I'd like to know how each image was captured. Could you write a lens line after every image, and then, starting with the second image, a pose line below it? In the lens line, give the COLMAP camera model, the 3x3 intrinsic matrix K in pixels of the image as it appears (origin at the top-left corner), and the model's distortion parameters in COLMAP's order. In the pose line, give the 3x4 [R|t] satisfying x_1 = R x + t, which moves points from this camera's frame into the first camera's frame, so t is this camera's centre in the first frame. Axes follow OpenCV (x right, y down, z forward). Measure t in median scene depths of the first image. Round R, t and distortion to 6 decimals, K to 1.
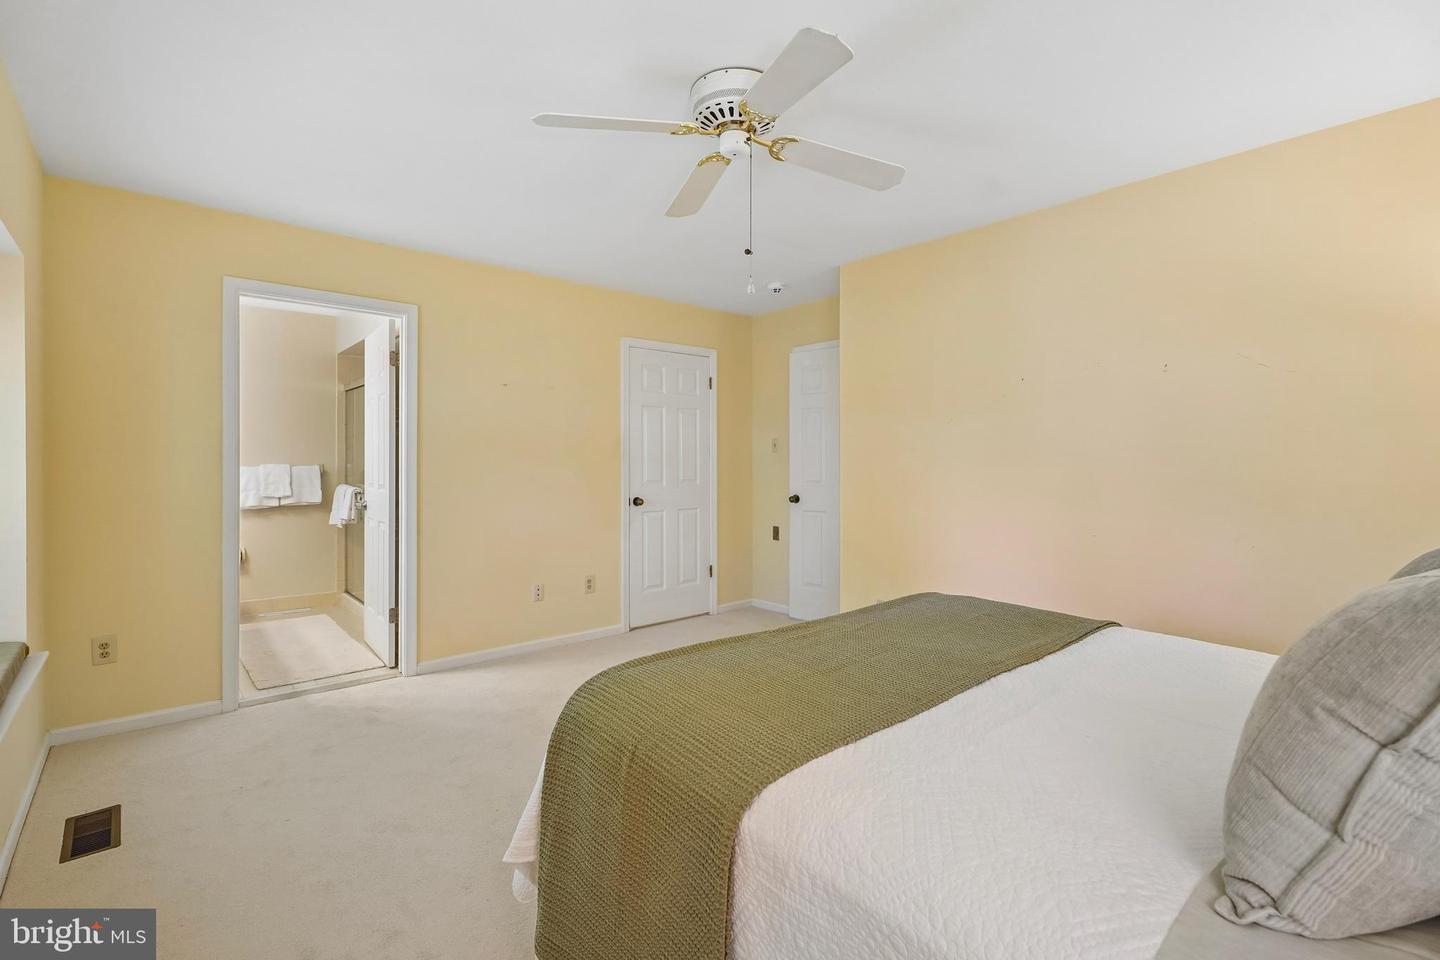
lens RADIAL K [[652.1, 0, 723.6], [0, 652.1, 470.5], [0, 0, 1]] dist [0.001226, -0.000545]
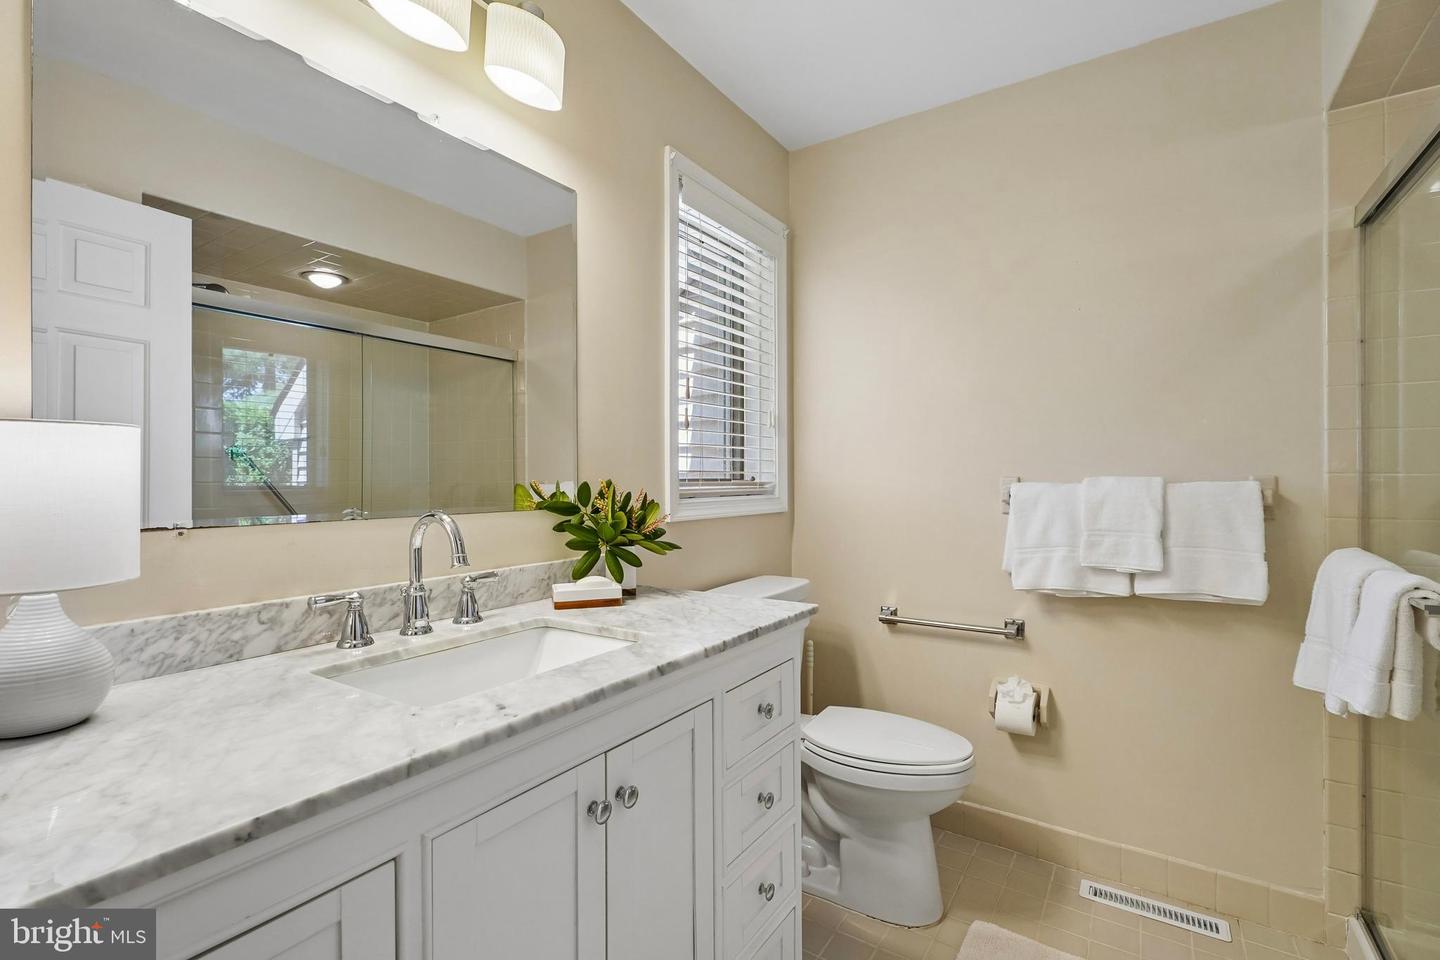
lens RADIAL K [[652.1, 0, 724.1], [0, 652.1, 477.0], [0, 0, 1]] dist [0.001226, -0.000545]
pose [[0.265118, -0.003875, -0.964208, -0.399947], [-0.007163, 0.999956, -0.005988, -0.005668], [0.964189, 0.008494, 0.265079, 0.692007]]
